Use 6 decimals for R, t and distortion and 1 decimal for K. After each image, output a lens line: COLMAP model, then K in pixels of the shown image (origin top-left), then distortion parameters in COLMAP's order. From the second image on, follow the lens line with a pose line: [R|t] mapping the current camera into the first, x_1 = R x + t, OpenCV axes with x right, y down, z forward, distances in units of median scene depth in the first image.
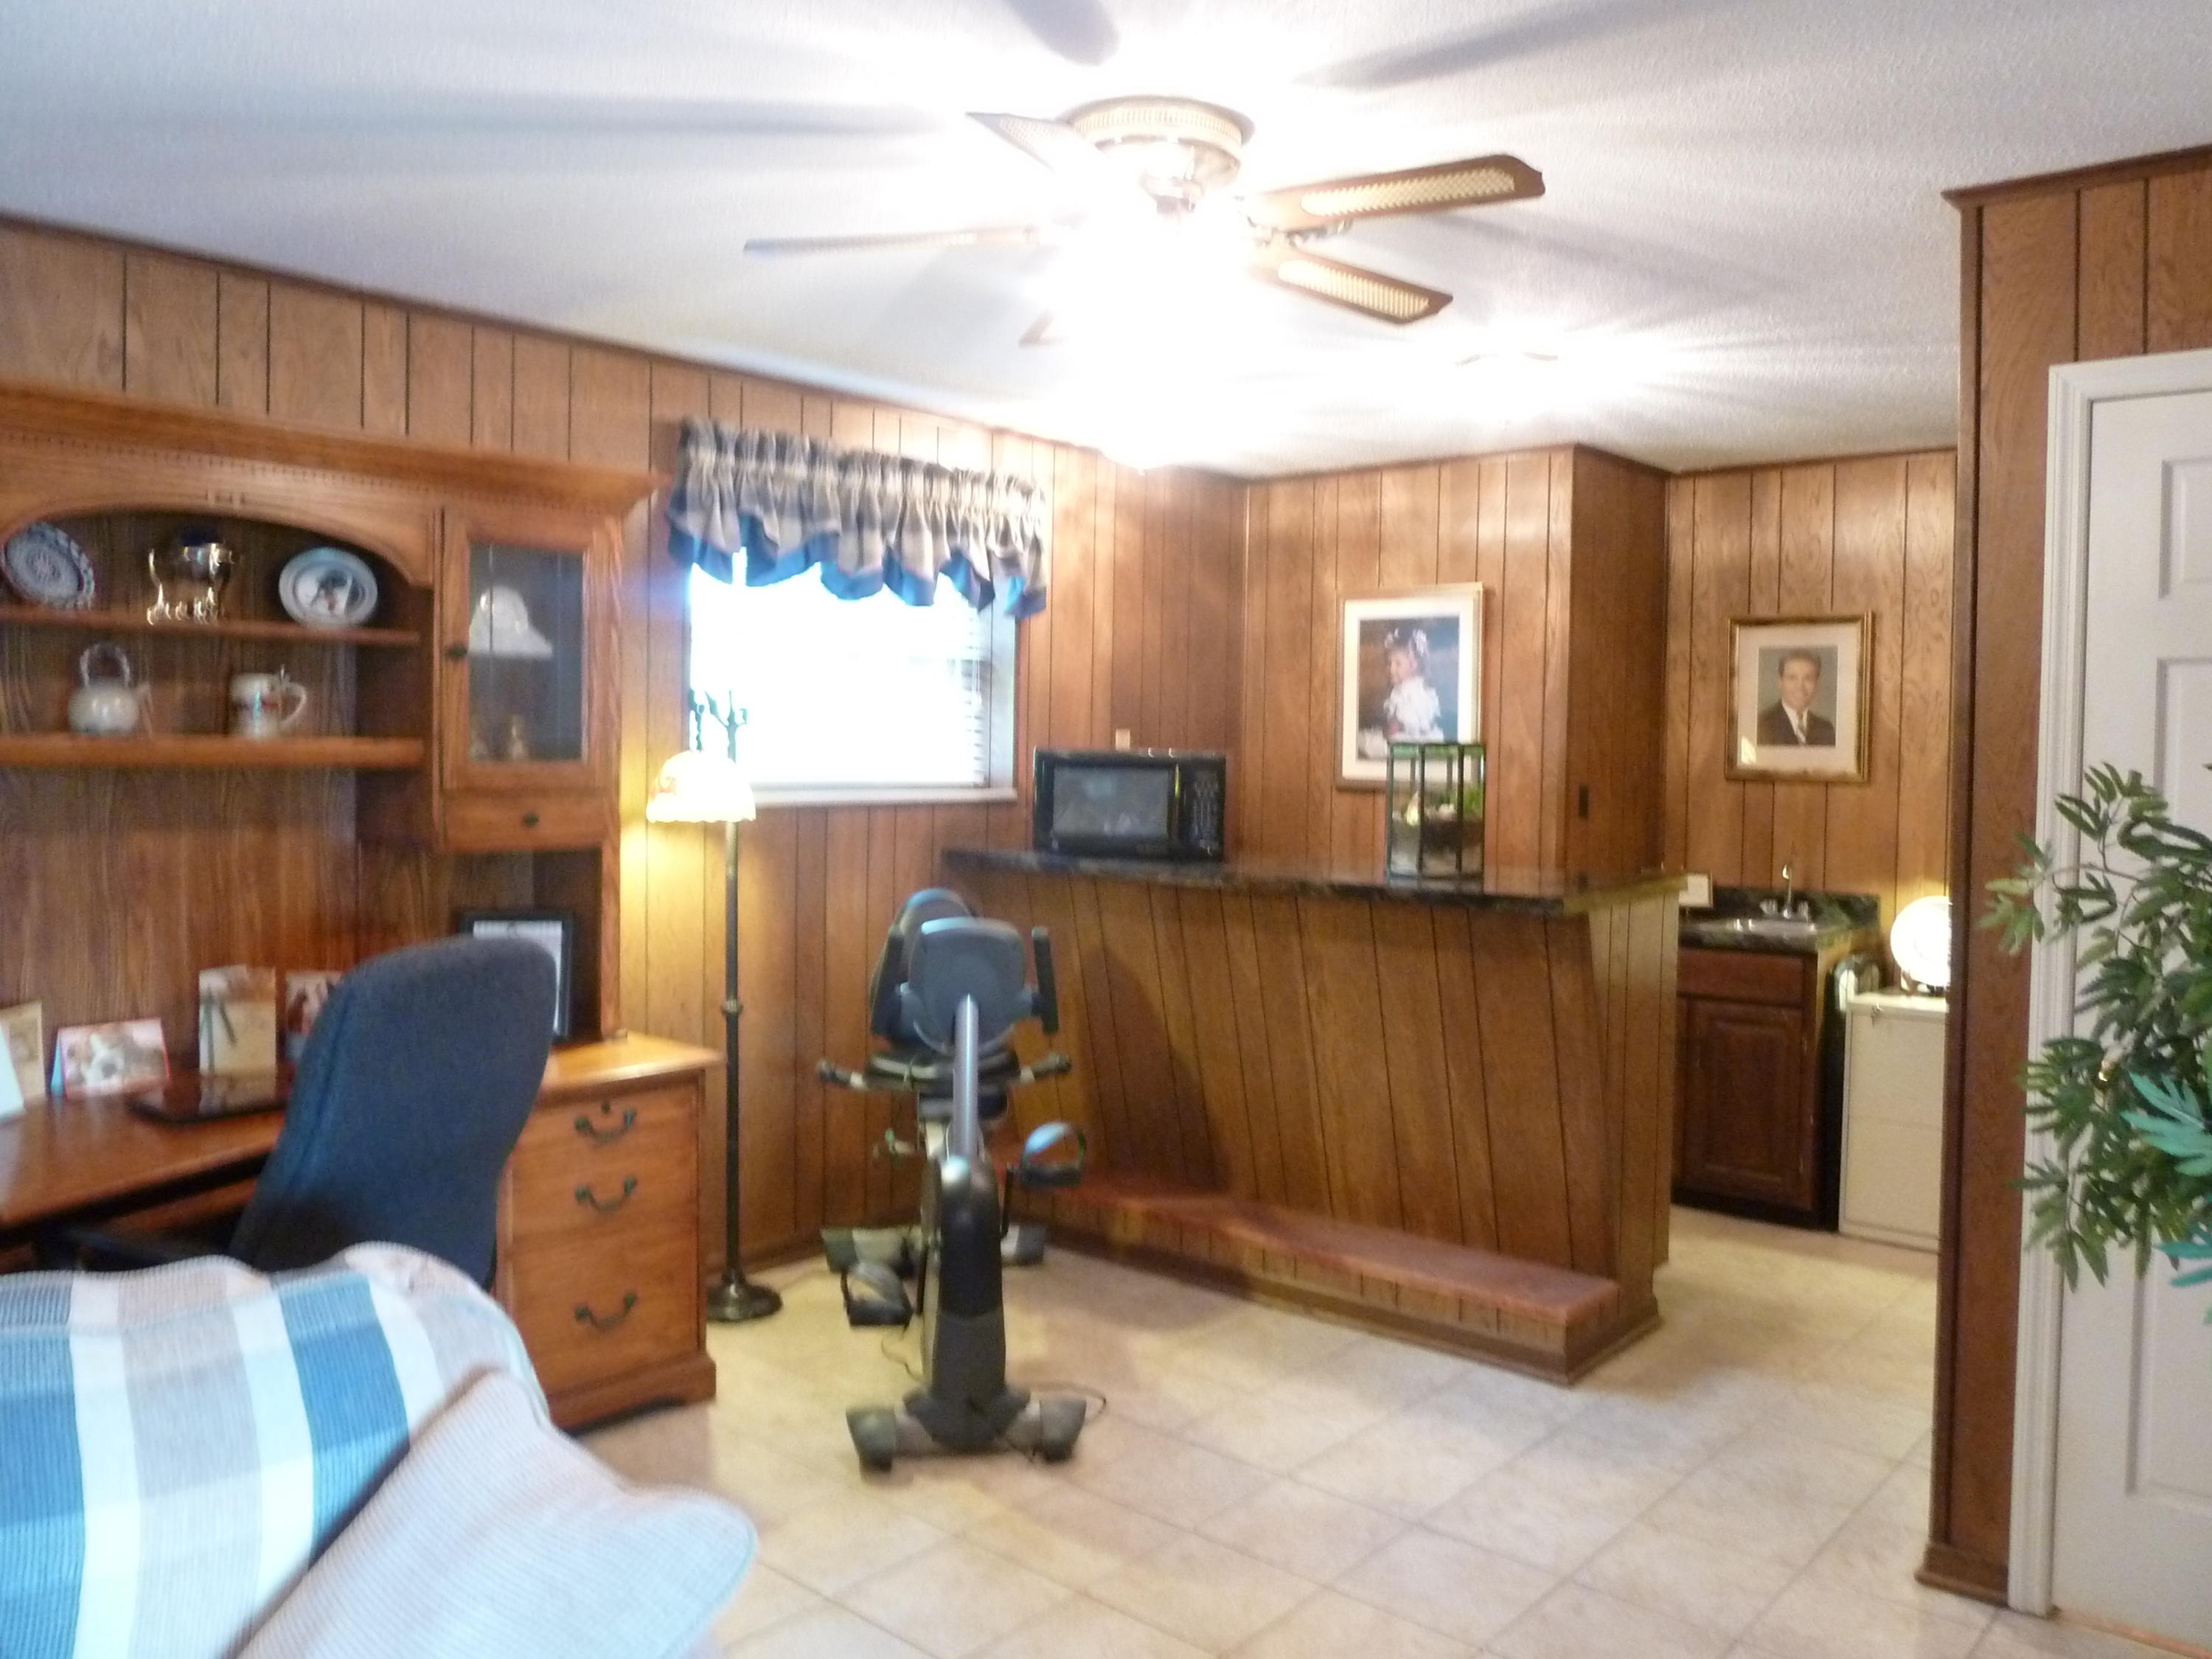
lens RADIAL K [[1660.5, 0, 1117.0], [0, 1660.5, 800.5], [0, 0, 1]] dist [-0.023869, -0.001272]
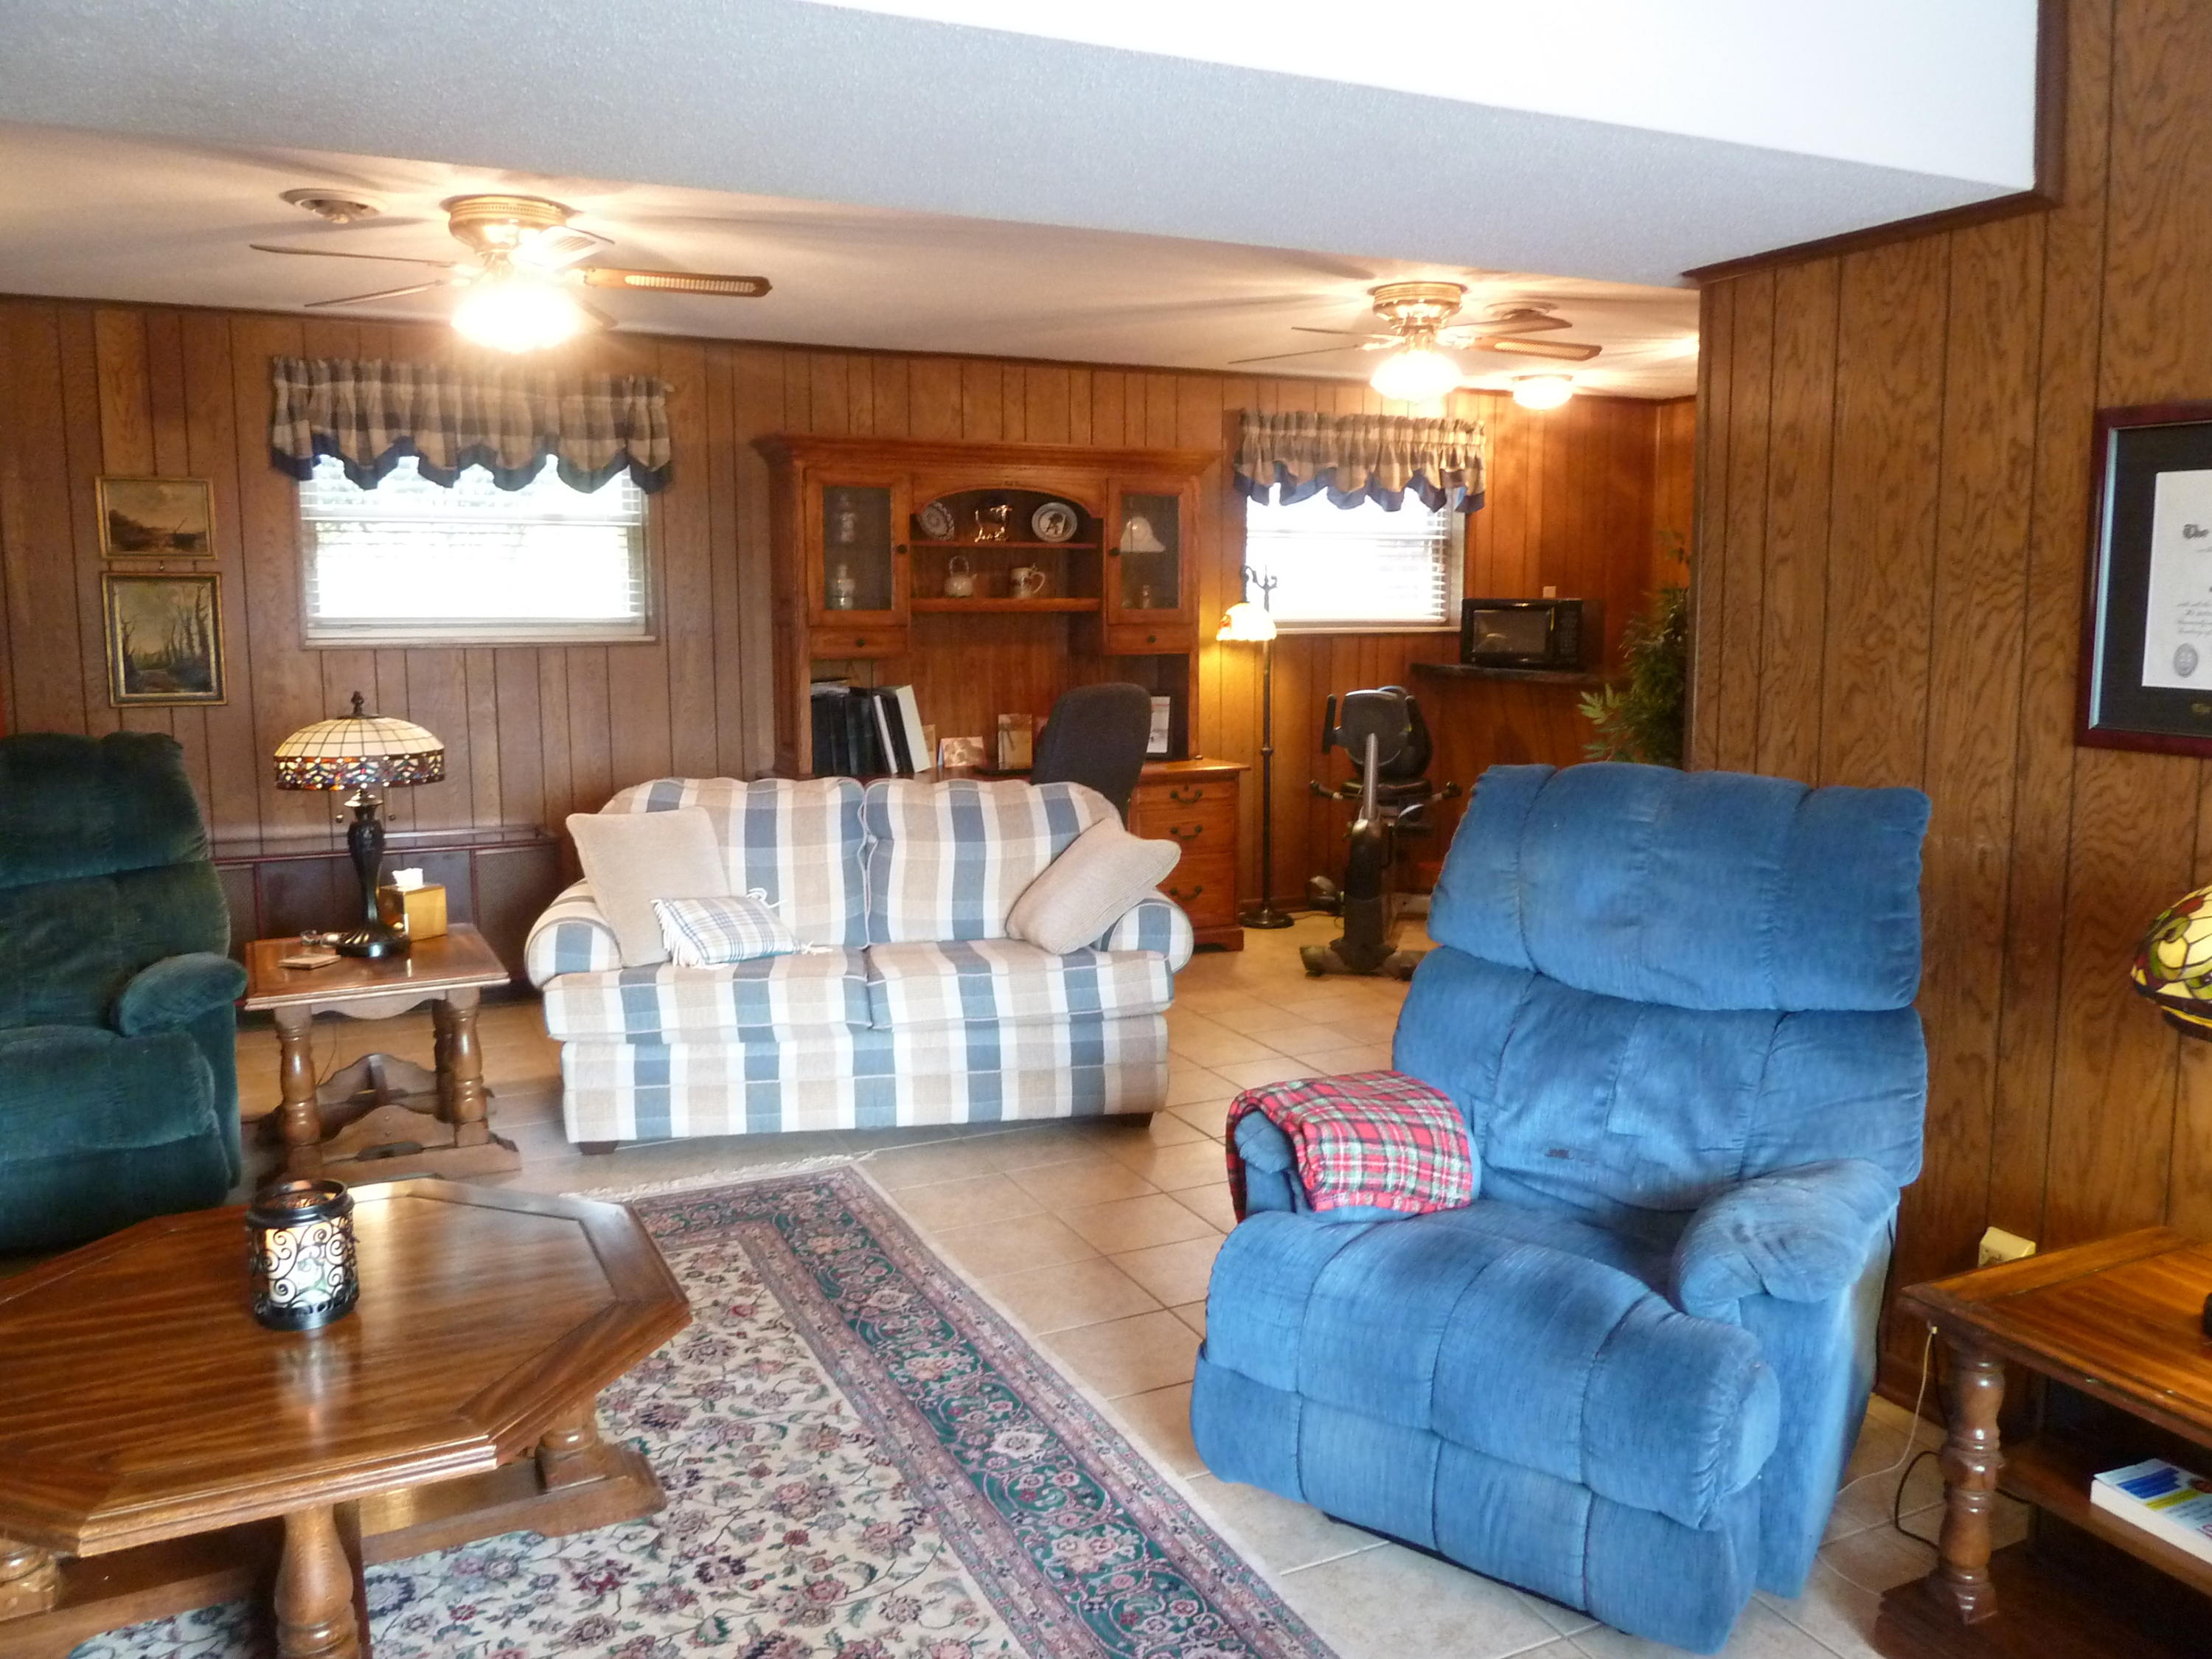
lens RADIAL K [[1660.5, 0, 1117.0], [0, 1660.5, 800.5], [0, 0, 1]] dist [-0.023869, -0.001272]
pose [[0.917737, 0.030457, -0.396020, 0.315642], [0.002913, 0.996513, 0.083391, 0.031442], [0.397179, -0.077684, 0.914448, -0.661265]]
